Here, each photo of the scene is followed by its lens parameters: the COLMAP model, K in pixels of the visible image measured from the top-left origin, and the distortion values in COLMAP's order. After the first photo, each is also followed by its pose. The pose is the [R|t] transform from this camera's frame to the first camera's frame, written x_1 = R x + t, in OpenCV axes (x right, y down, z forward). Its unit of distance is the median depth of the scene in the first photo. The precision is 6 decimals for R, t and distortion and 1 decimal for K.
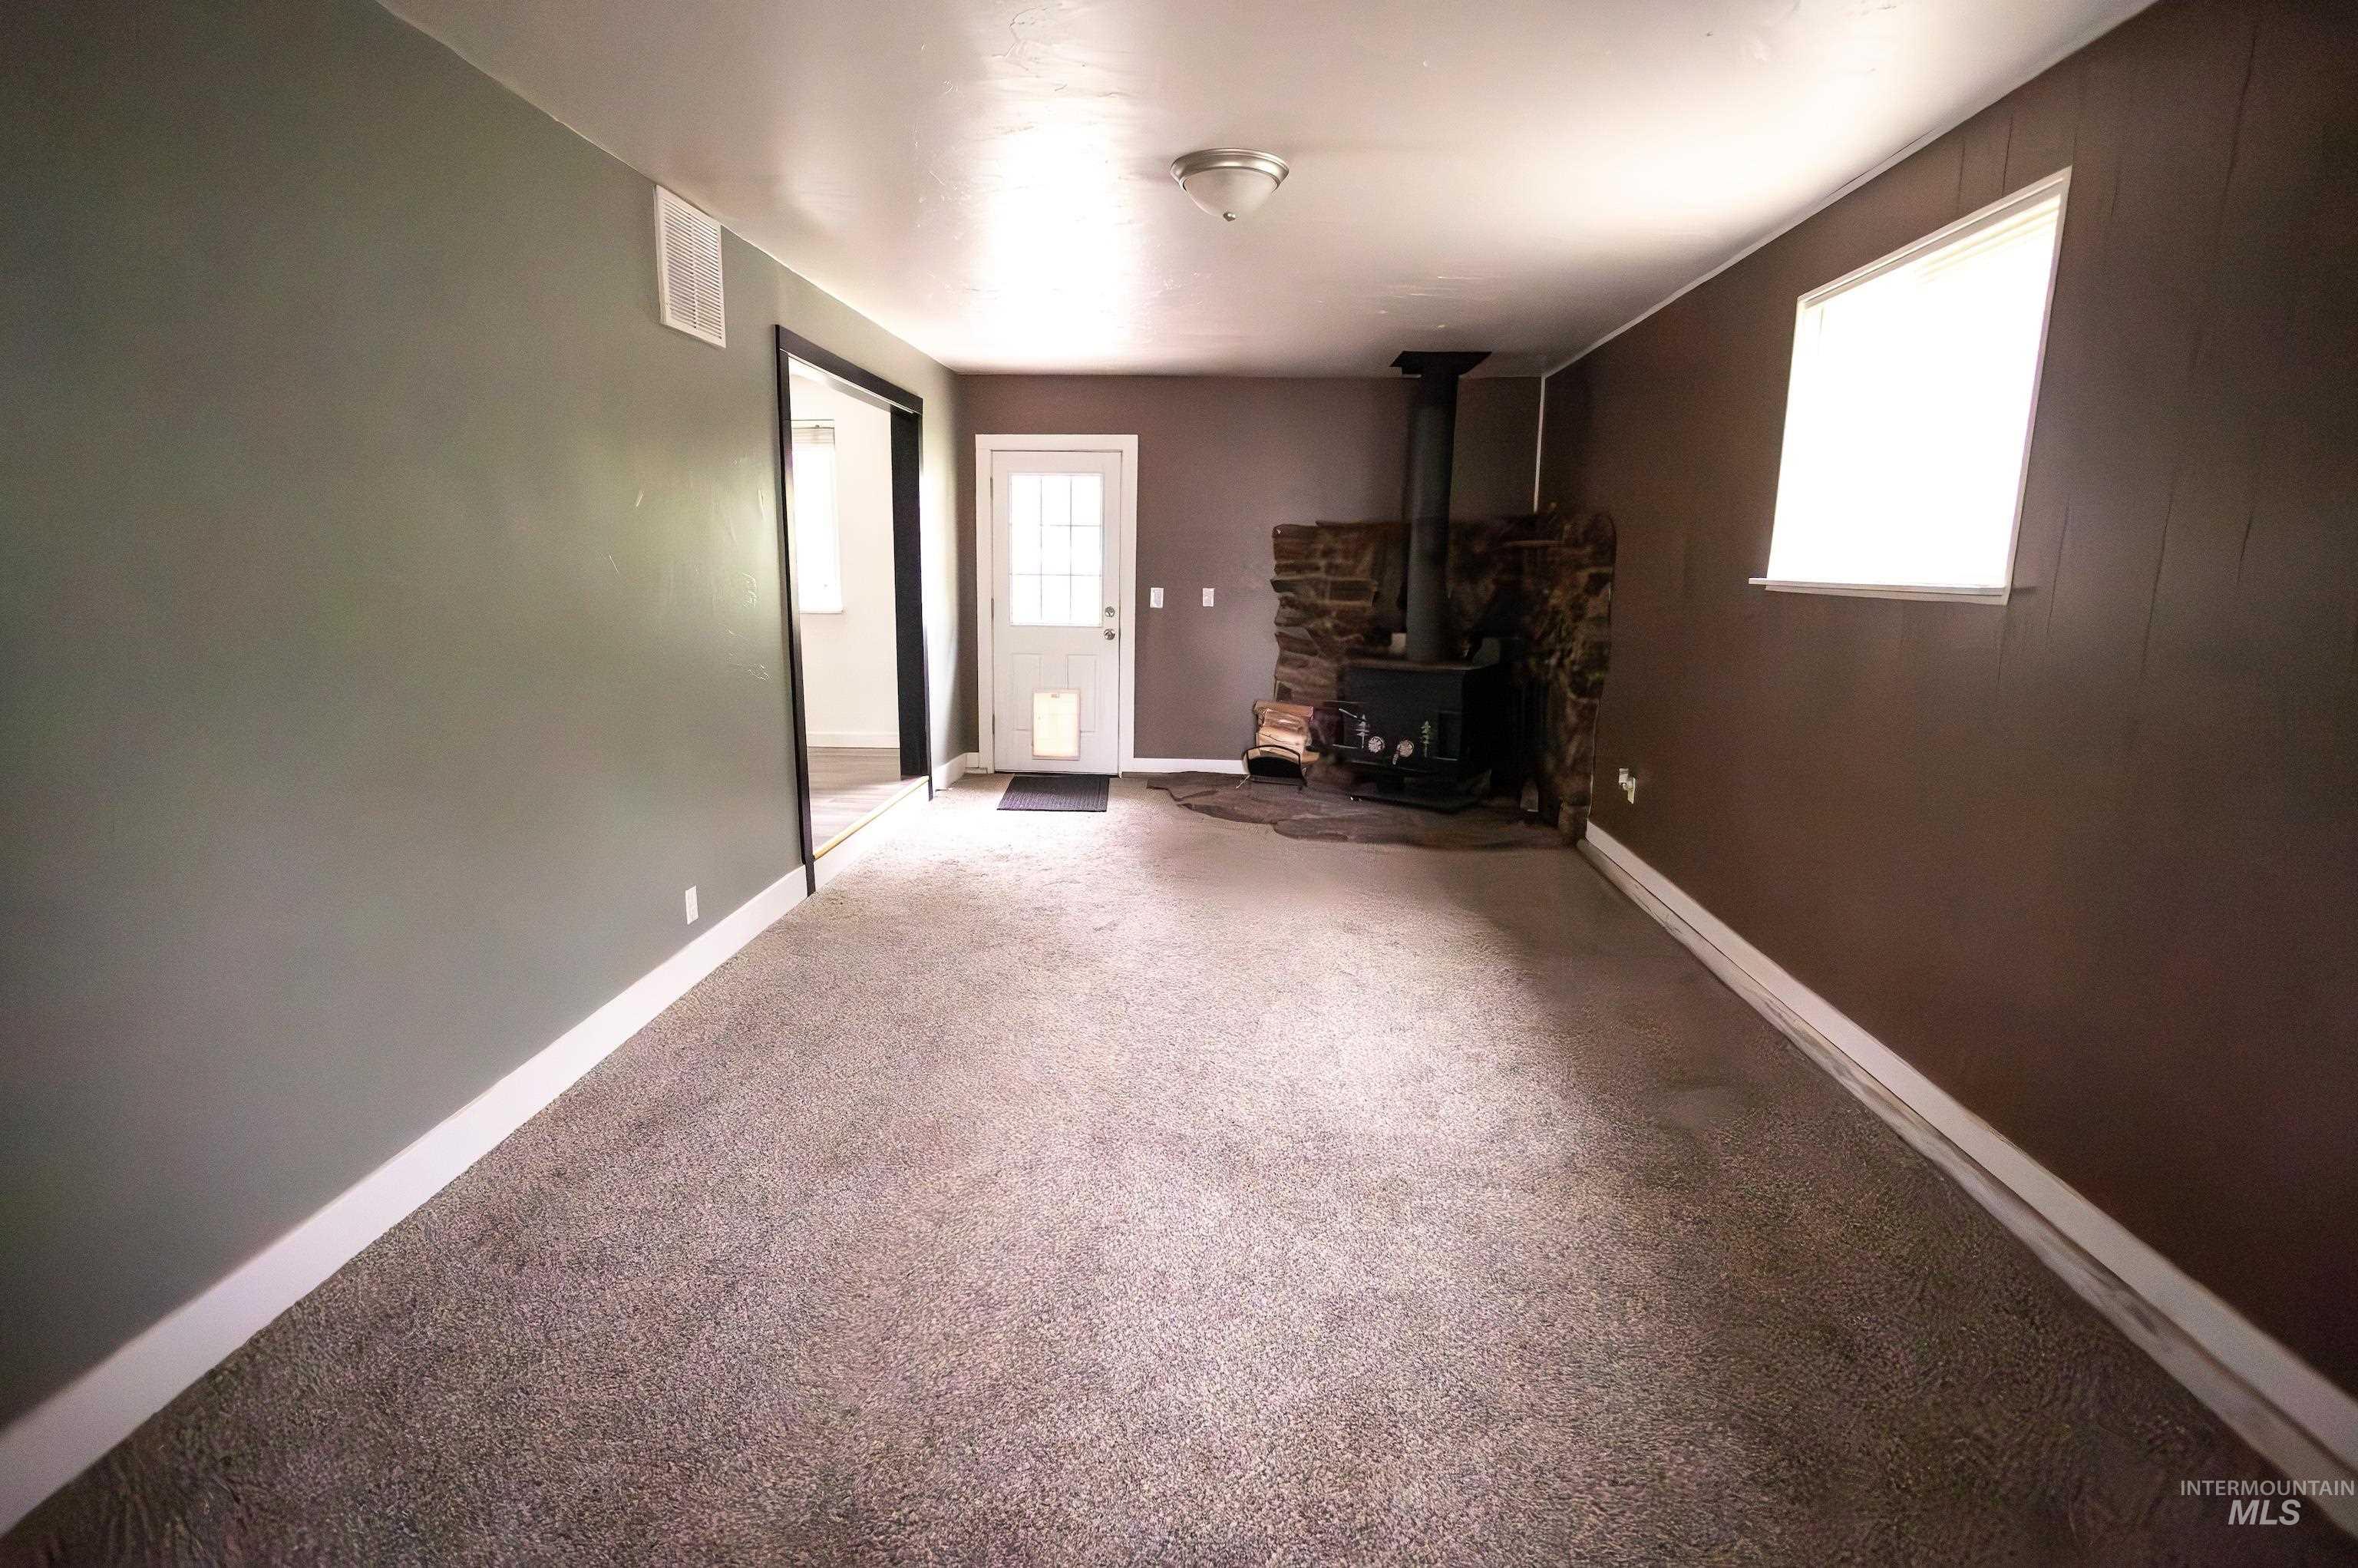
lens RADIAL K [[1139.1, 0, 1184.5], [0, 1139.1, 783.7], [0, 0, 1]] dist [-0.054520, 0.033877]
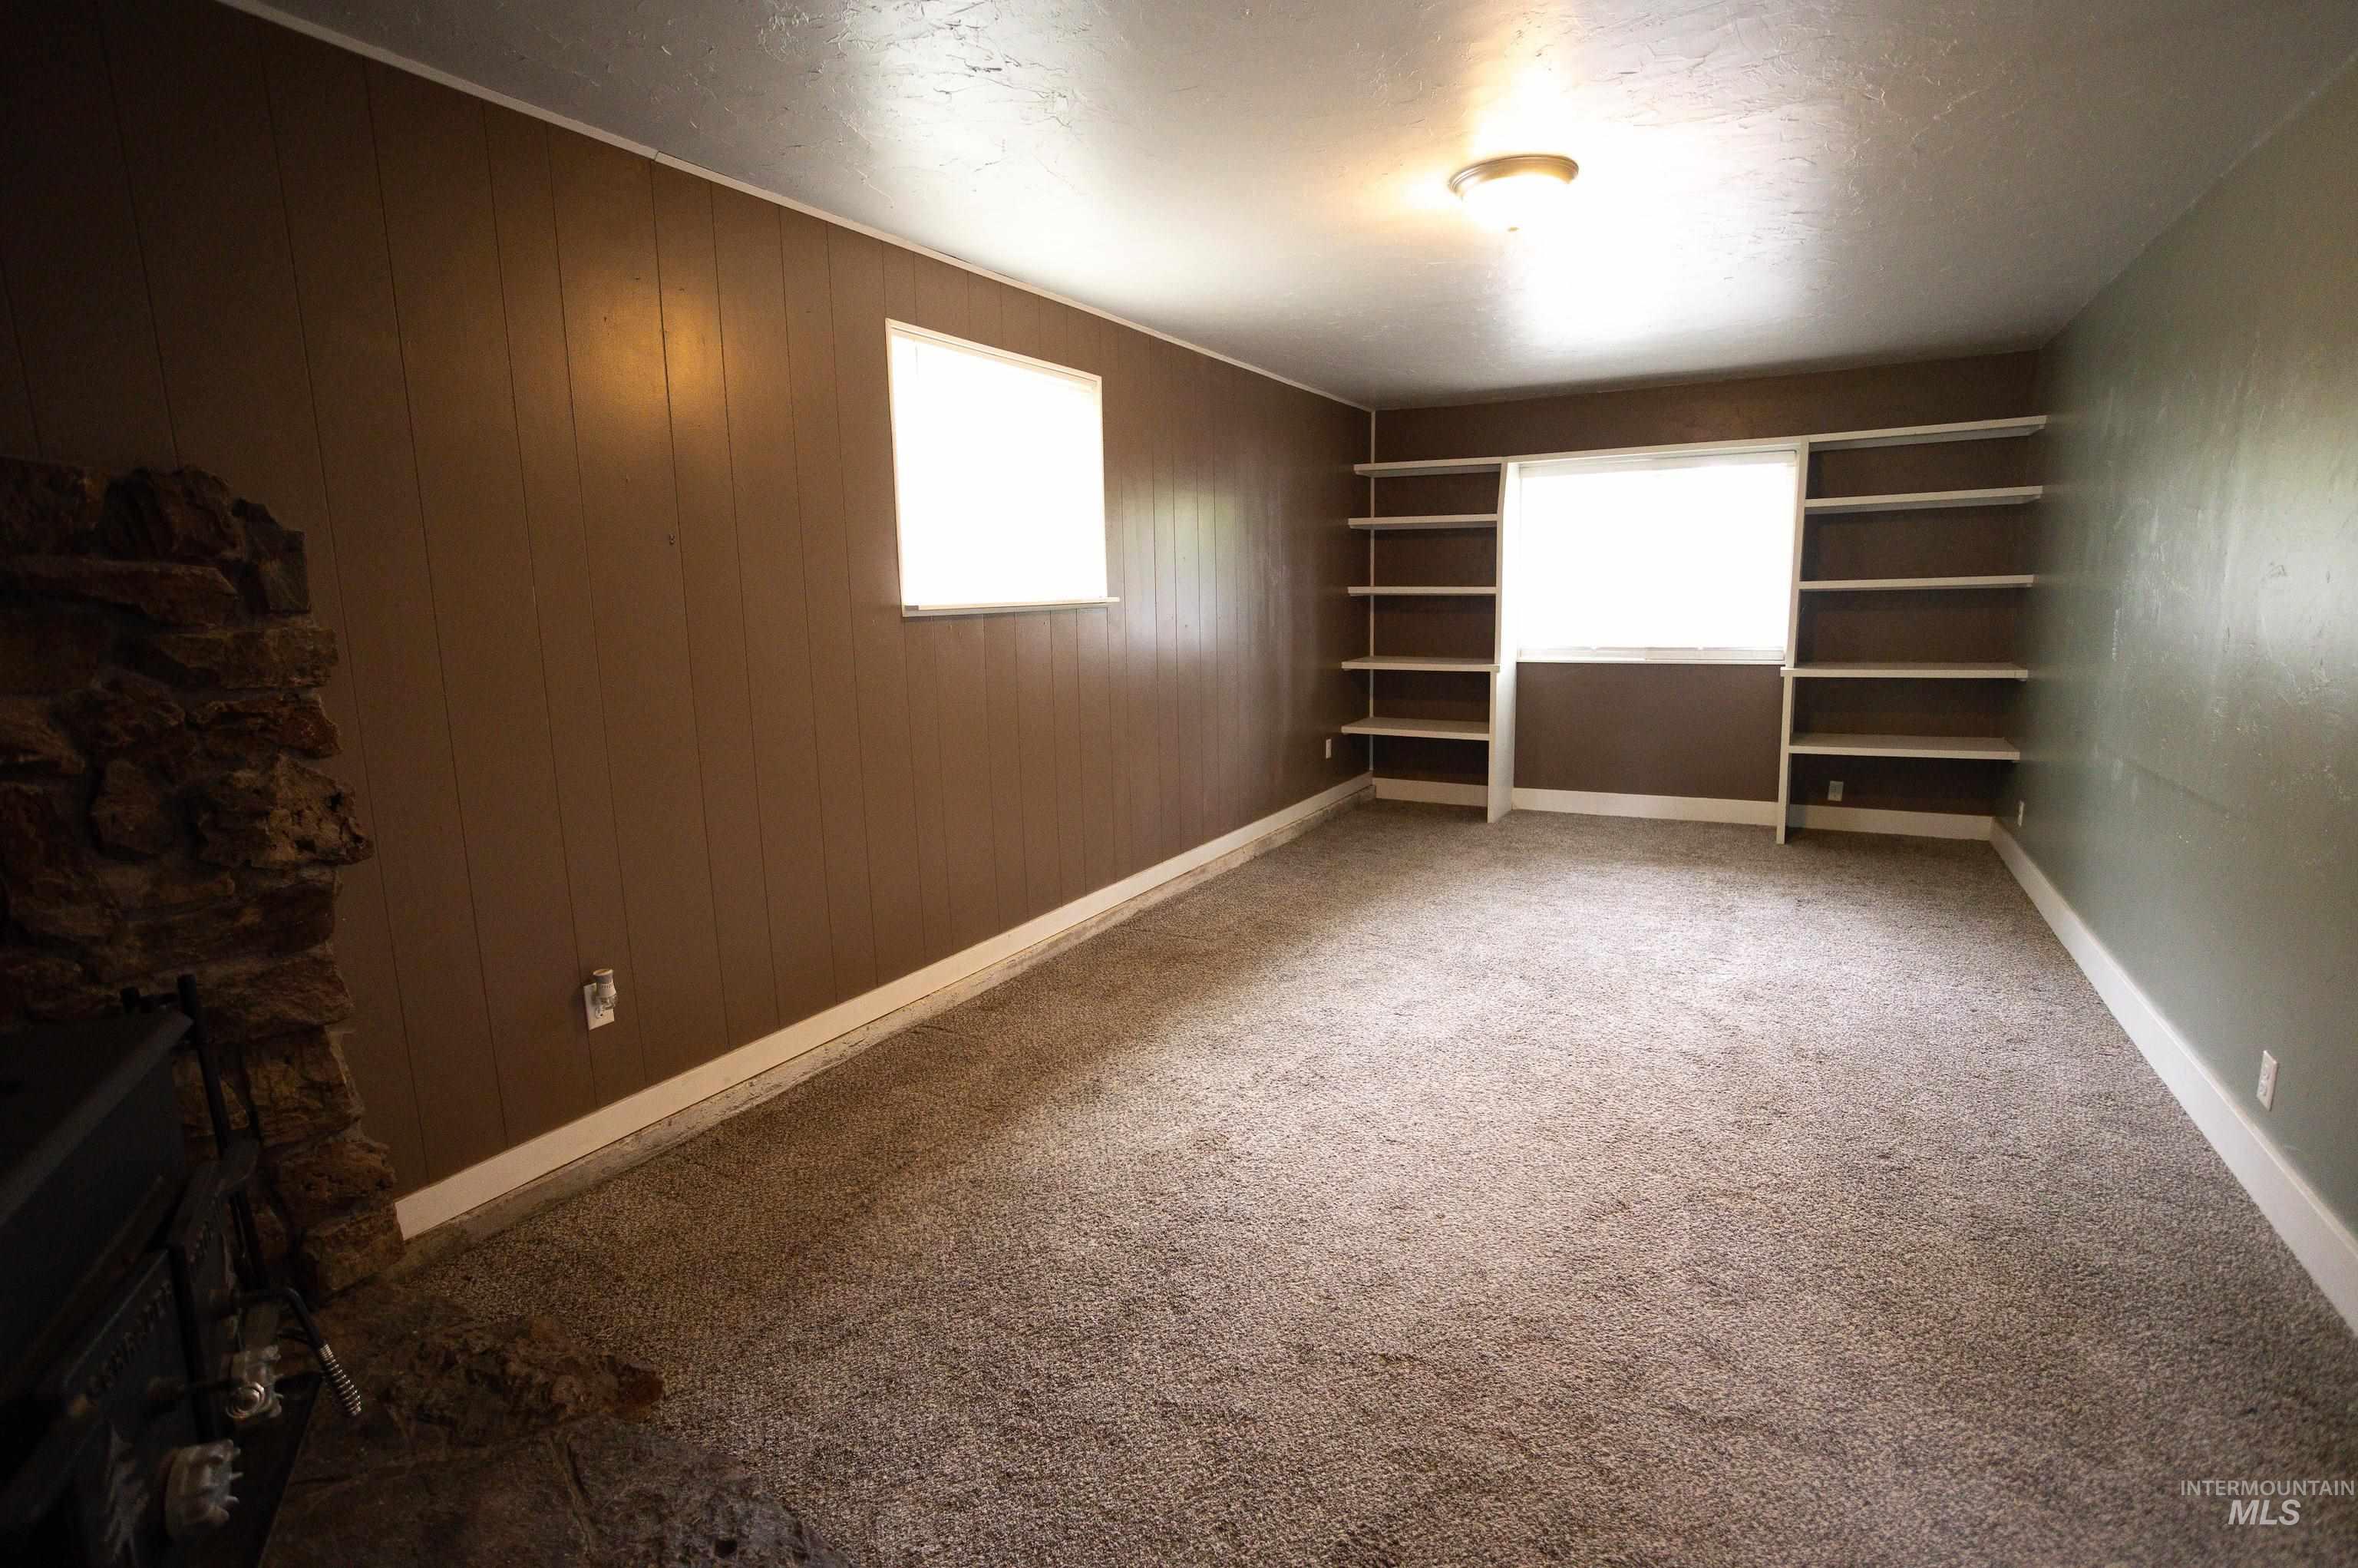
lens RADIAL K [[1139.1, 0, 1184.5], [0, 1139.1, 783.7], [0, 0, 1]] dist [-0.054520, 0.033877]
pose [[-0.901236, -0.067805, 0.427991, -0.075453], [0.093856, 0.933692, 0.345557, -0.208428], [-0.423043, 0.351598, -0.835113, 1.041209]]
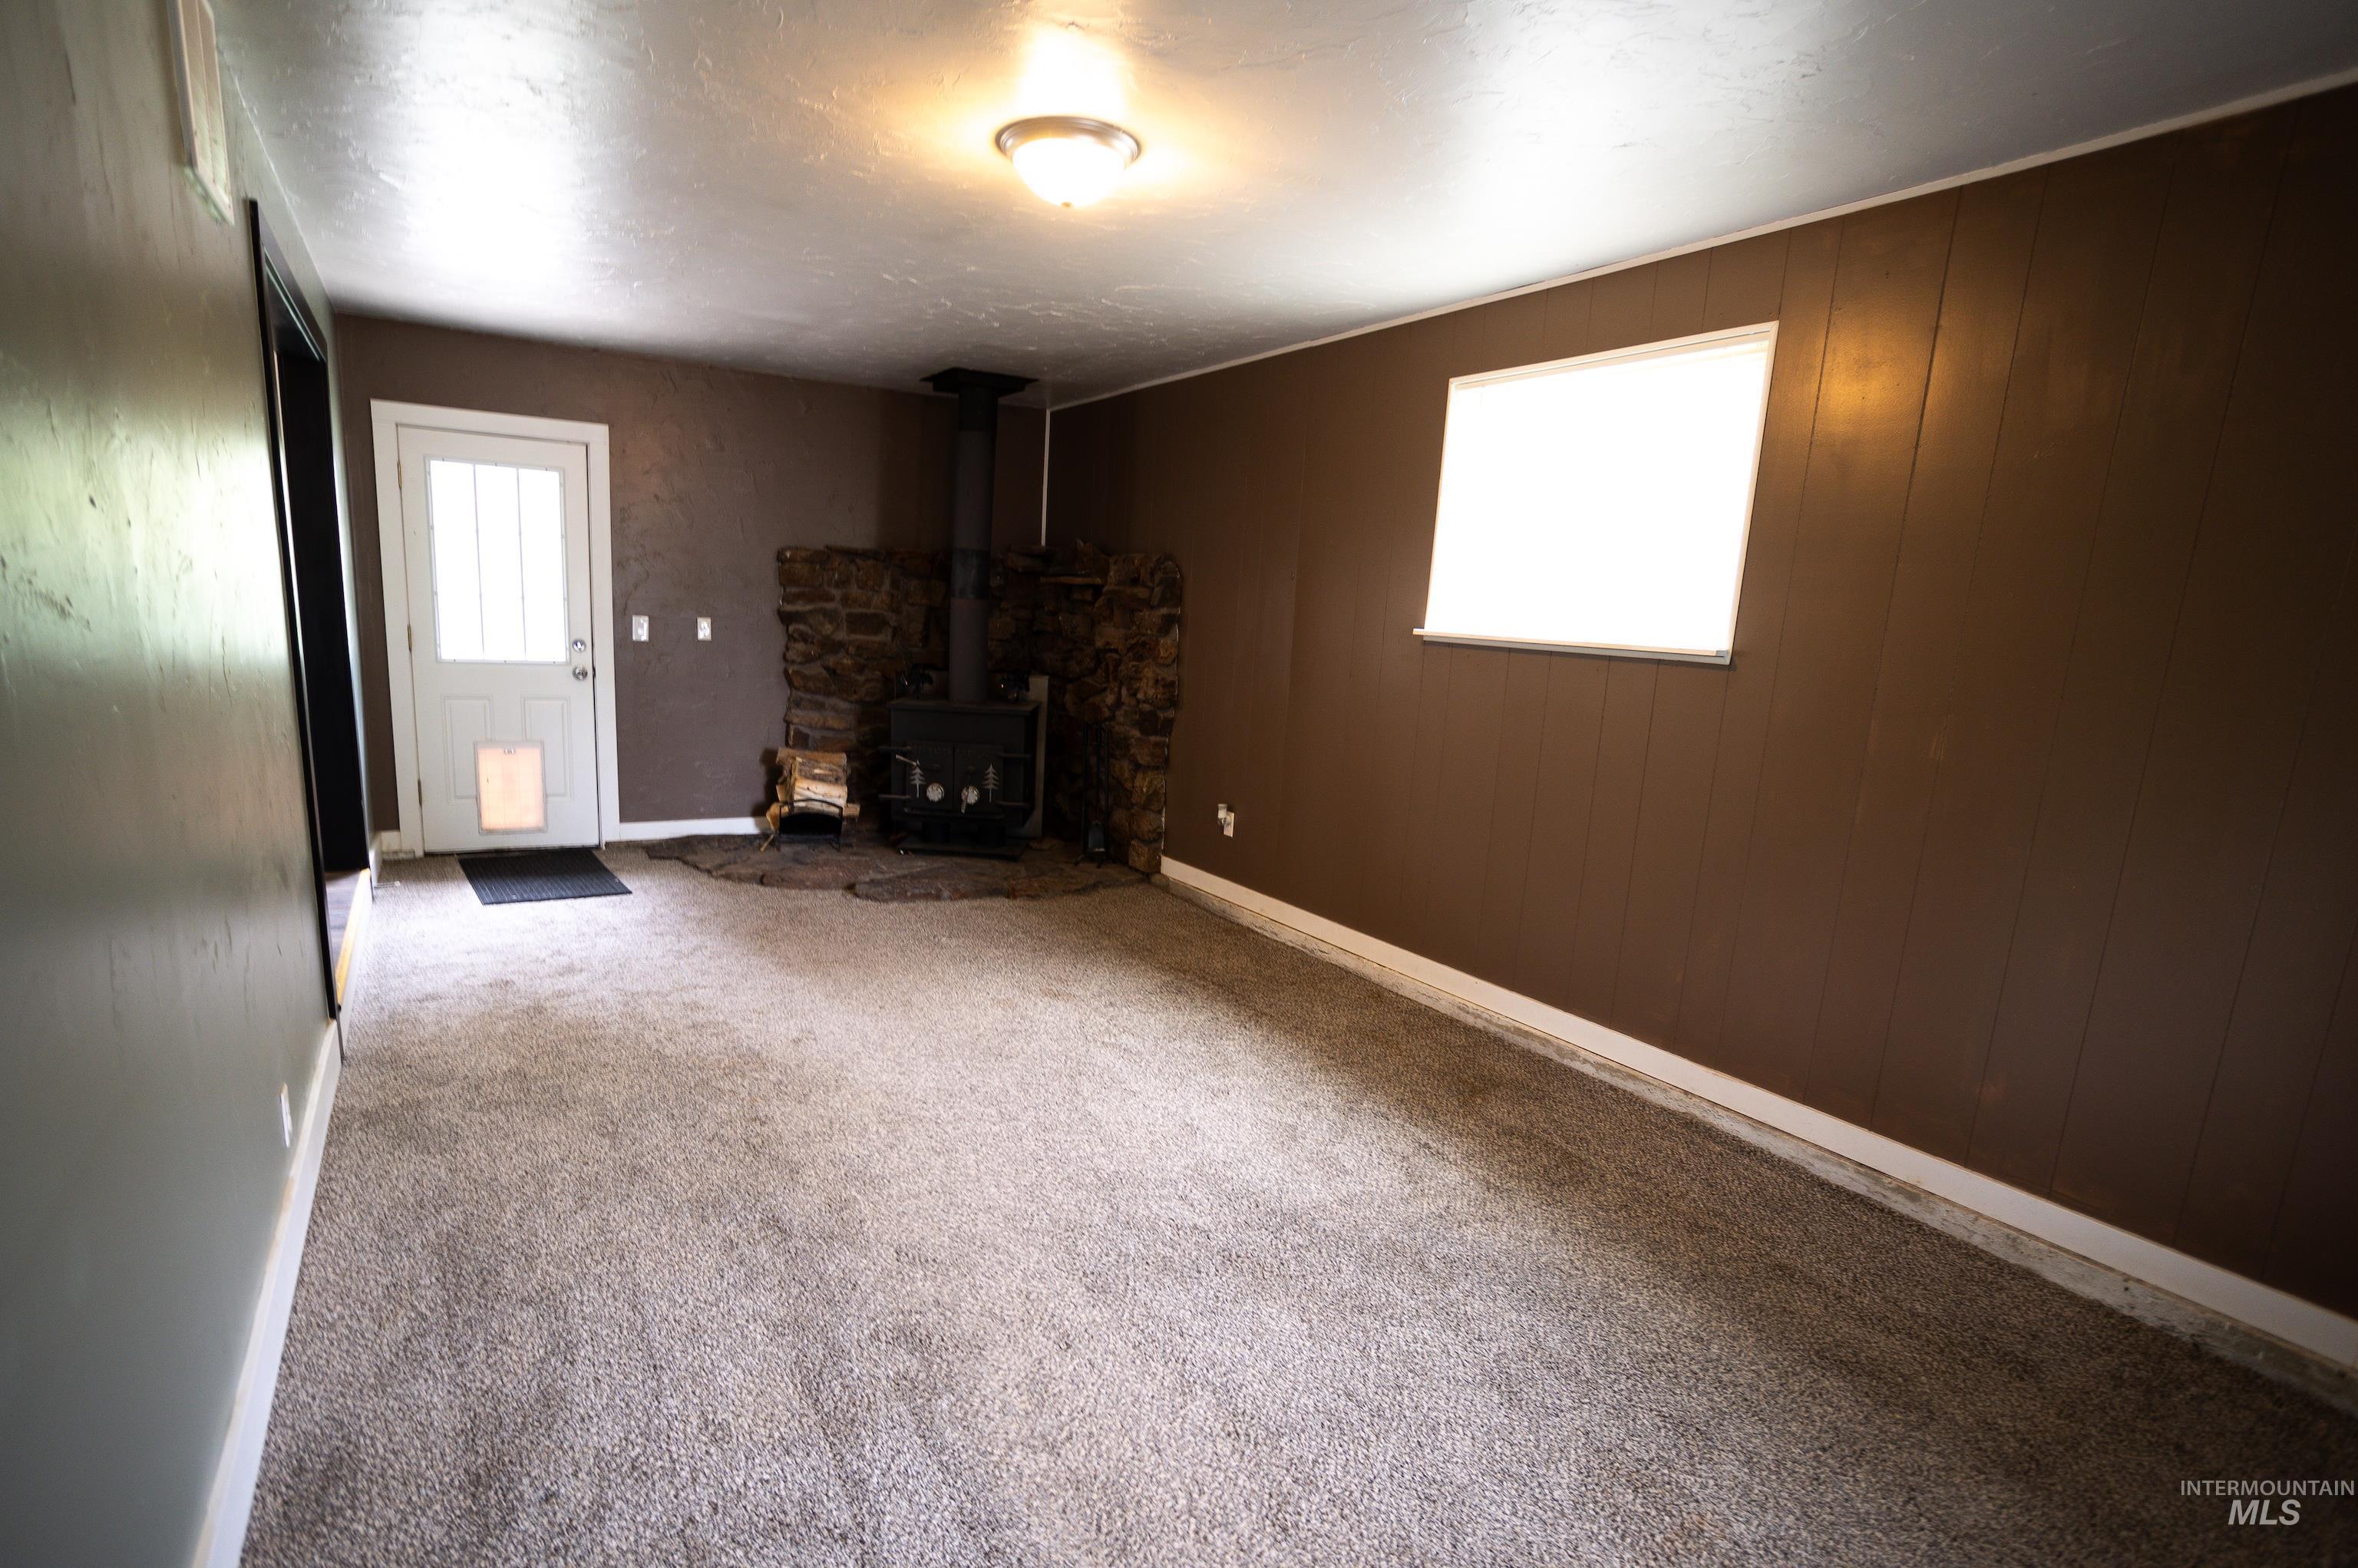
lens RADIAL K [[1169.3, 0, 1119.0], [0, 1169.3, 853.9], [0, 0, 1]] dist [-0.054733, 0.039016]
pose [[0.836053, -0.083601, 0.542241, -0.224172], [0.065044, 0.996456, 0.053343, -0.025054], [-0.544779, -0.009329, 0.838528, 0.116456]]
